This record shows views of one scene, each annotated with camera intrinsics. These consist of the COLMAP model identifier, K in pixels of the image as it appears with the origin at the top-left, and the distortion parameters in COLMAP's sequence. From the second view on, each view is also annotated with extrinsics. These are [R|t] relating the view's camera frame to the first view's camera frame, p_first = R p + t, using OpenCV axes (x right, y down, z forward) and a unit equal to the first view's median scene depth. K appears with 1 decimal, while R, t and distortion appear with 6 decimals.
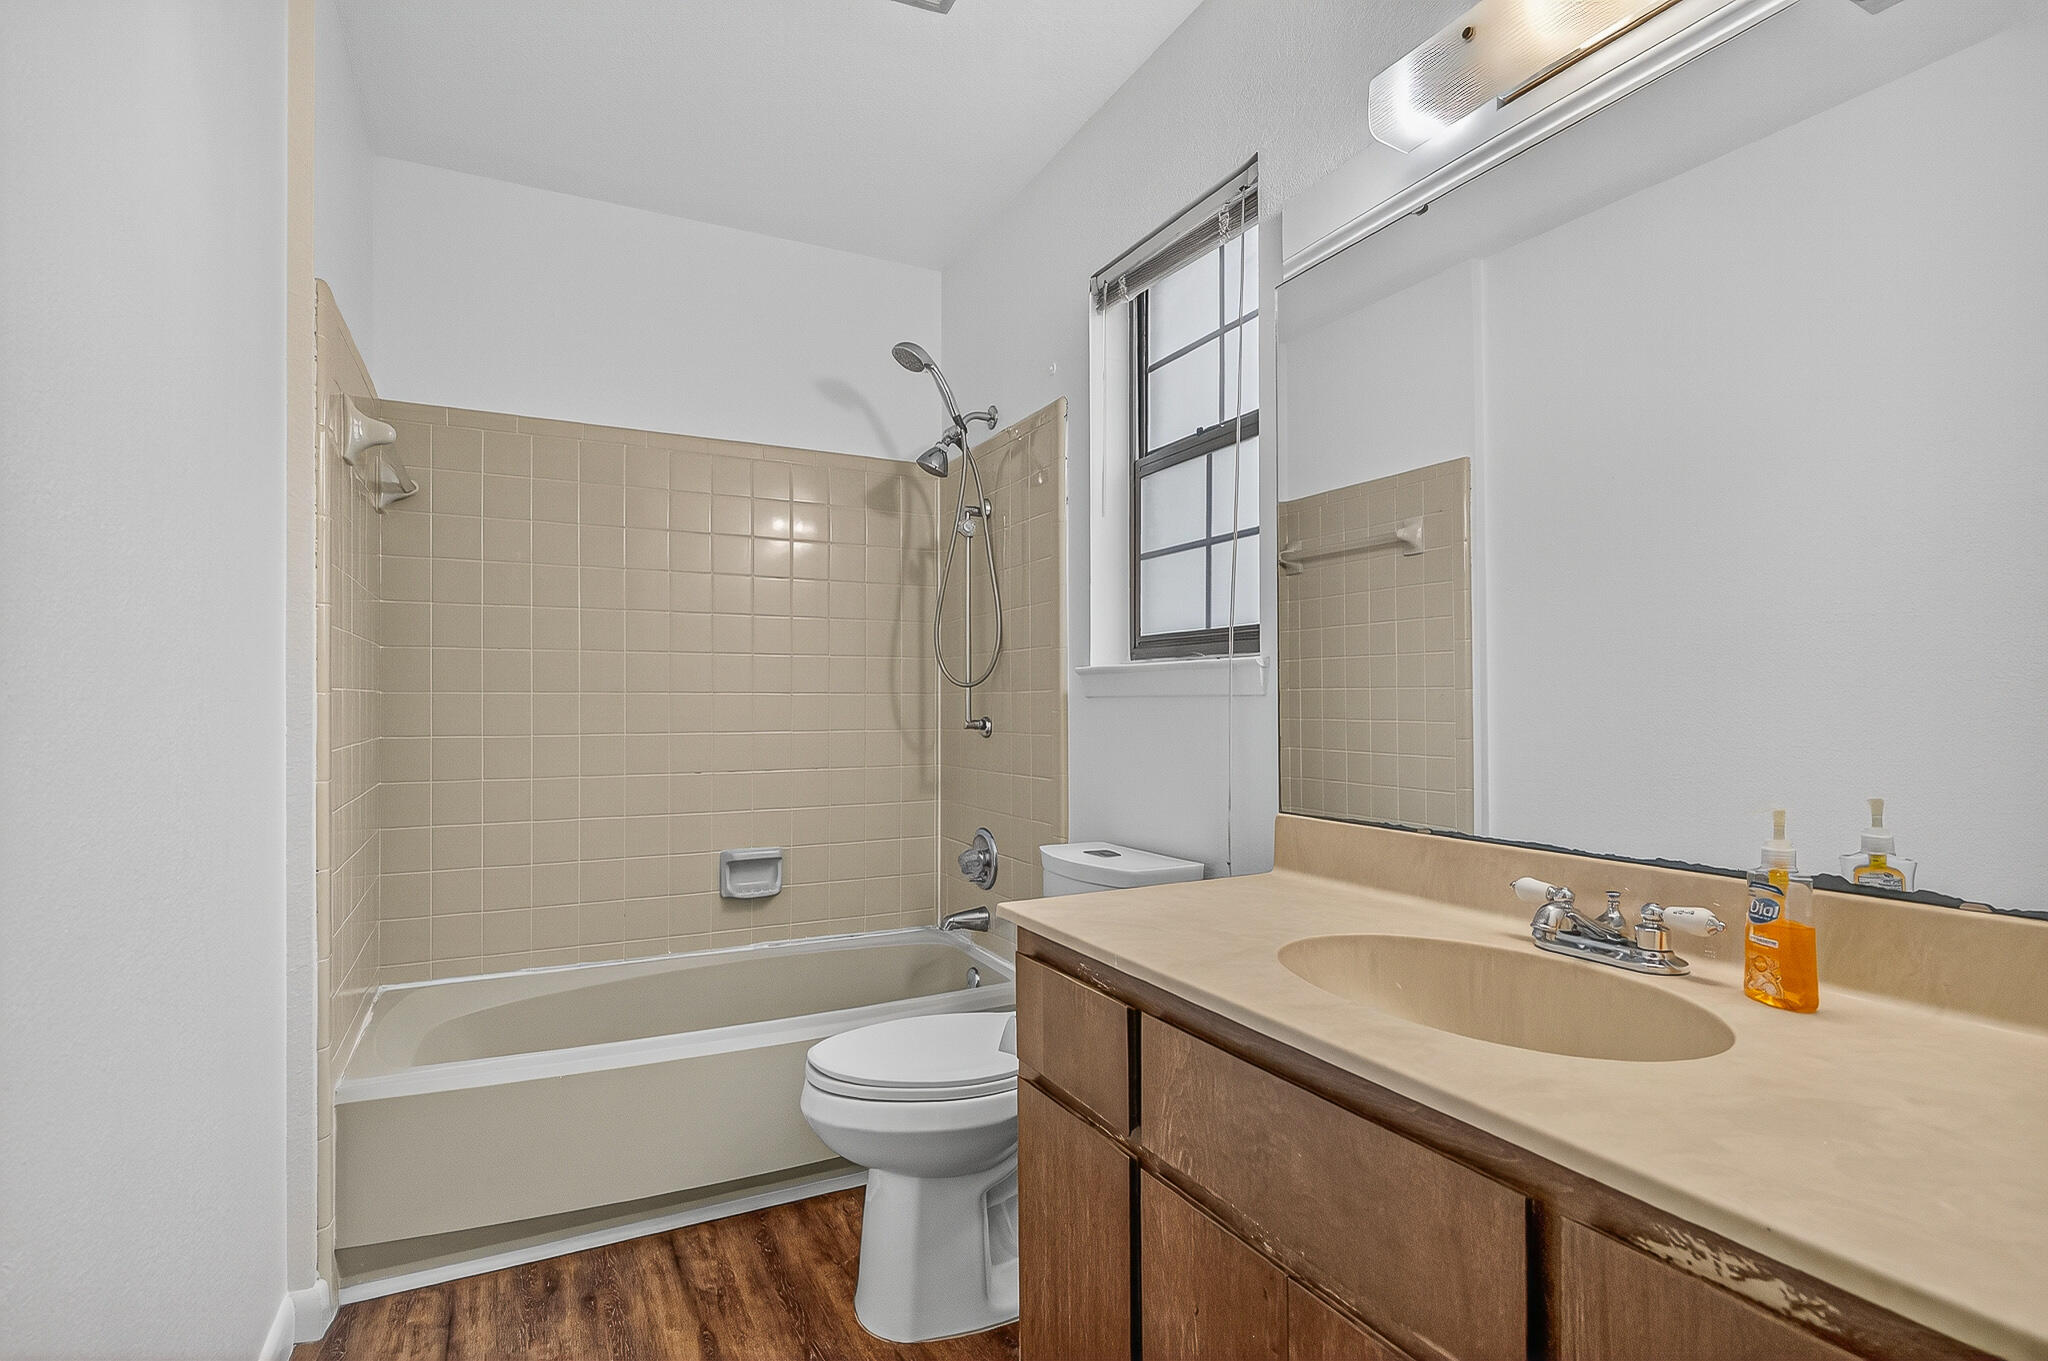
lens RADIAL K [[978.1, 0, 1023.8], [0, 978.1, 689.3], [0, 0, 1]] dist [0.014447, -0.005069]
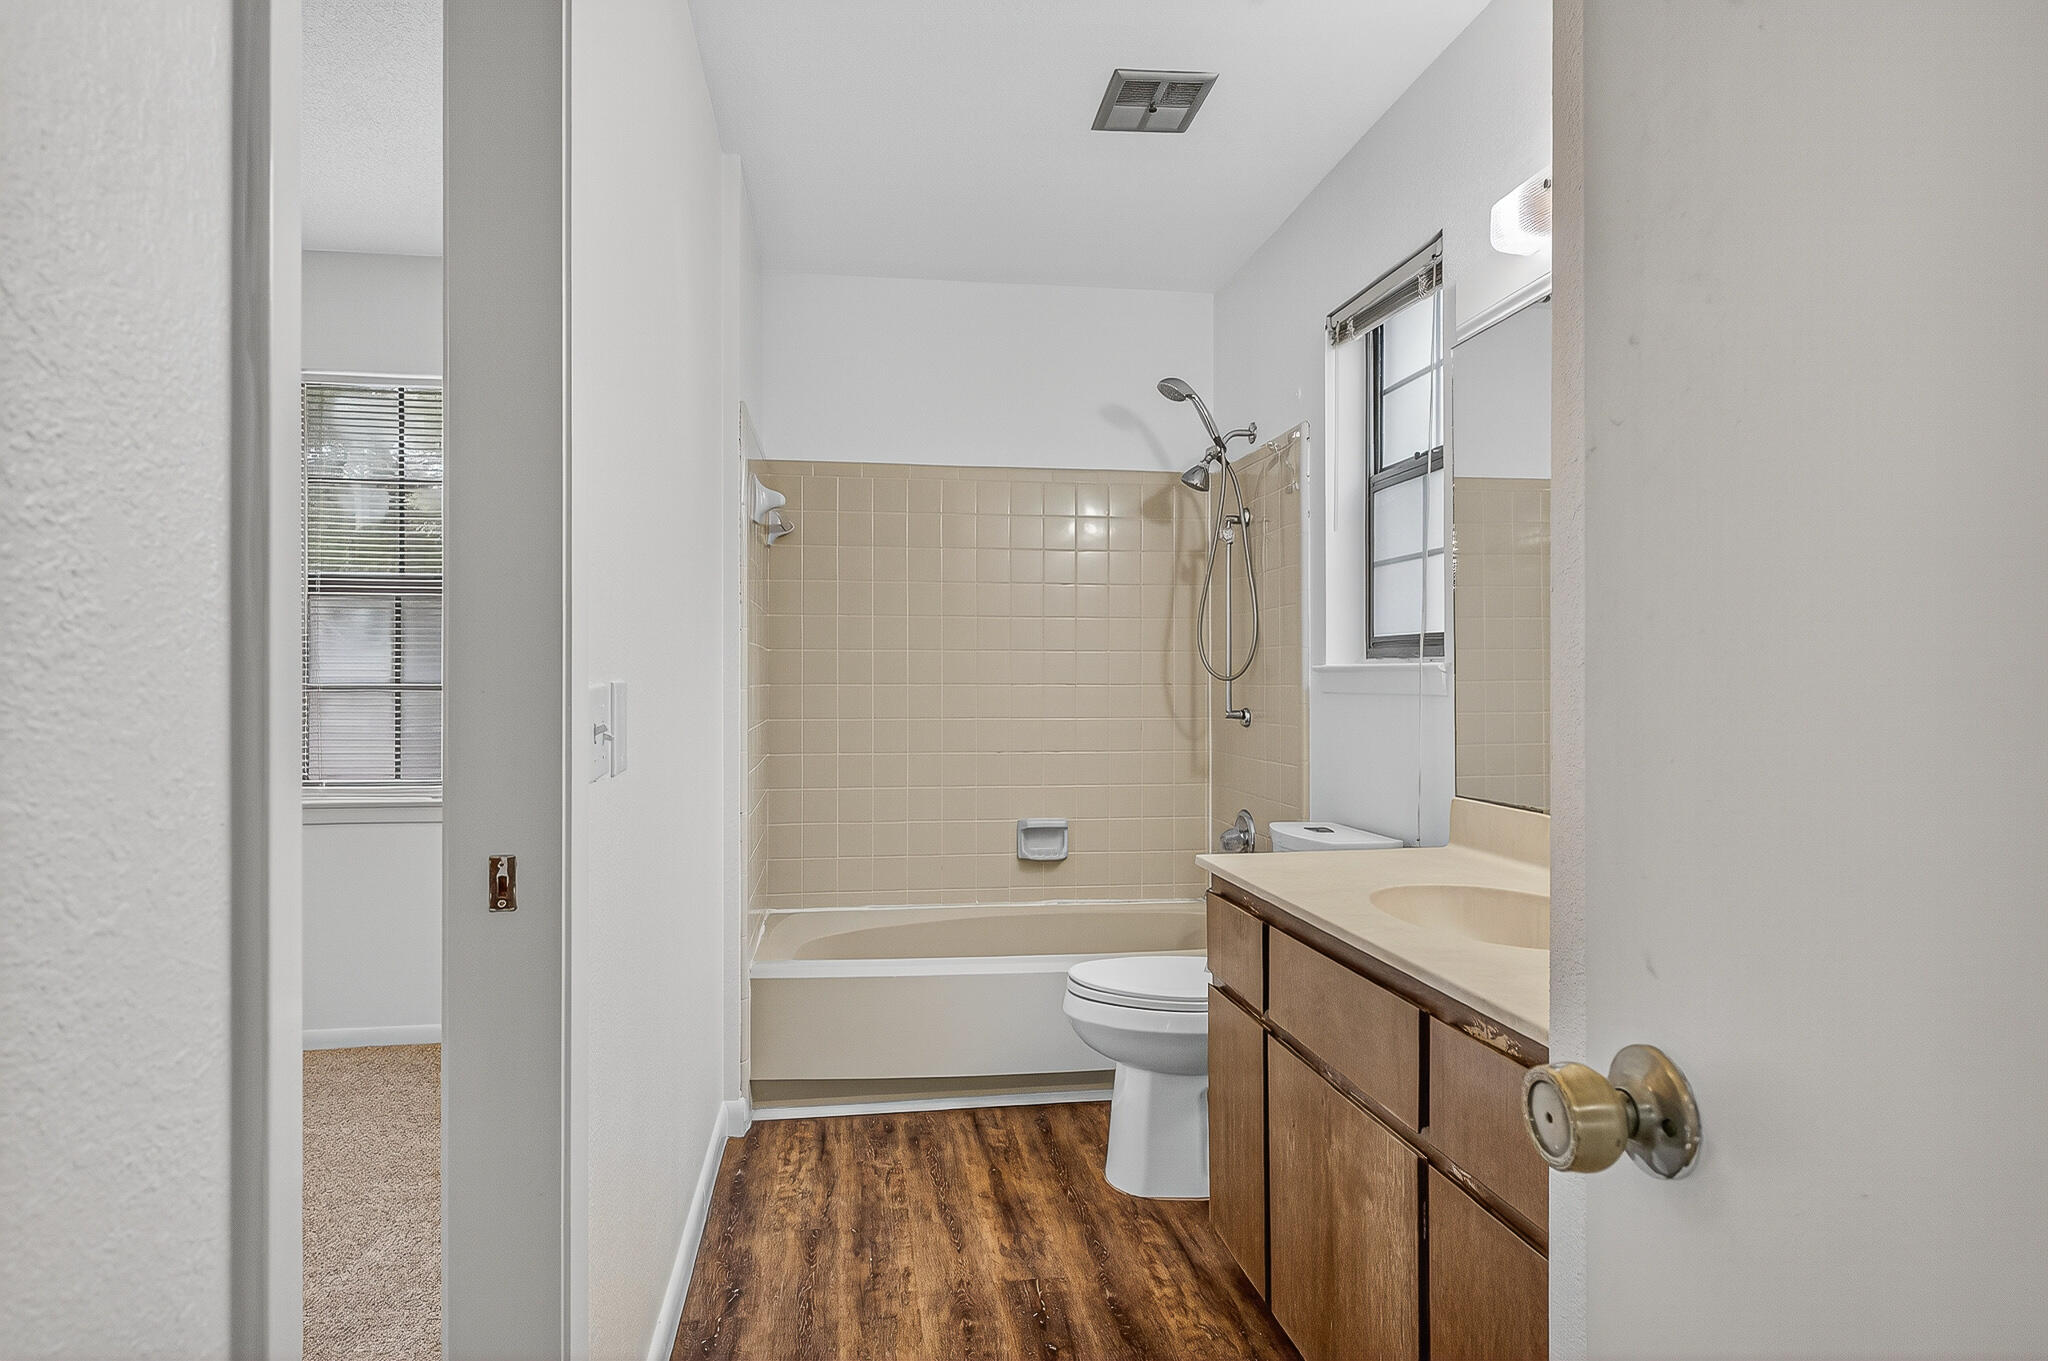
lens RADIAL K [[1051.7, 0, 1018.5], [0, 1051.7, 680.5], [0, 0, 1]] dist [0.007670, 0.000297]
pose [[0.949490, 0.004664, -0.313763, 0.133839], [-0.001436, 0.999944, 0.010520, -0.021420], [0.313795, -0.009539, 0.949443, -0.297106]]
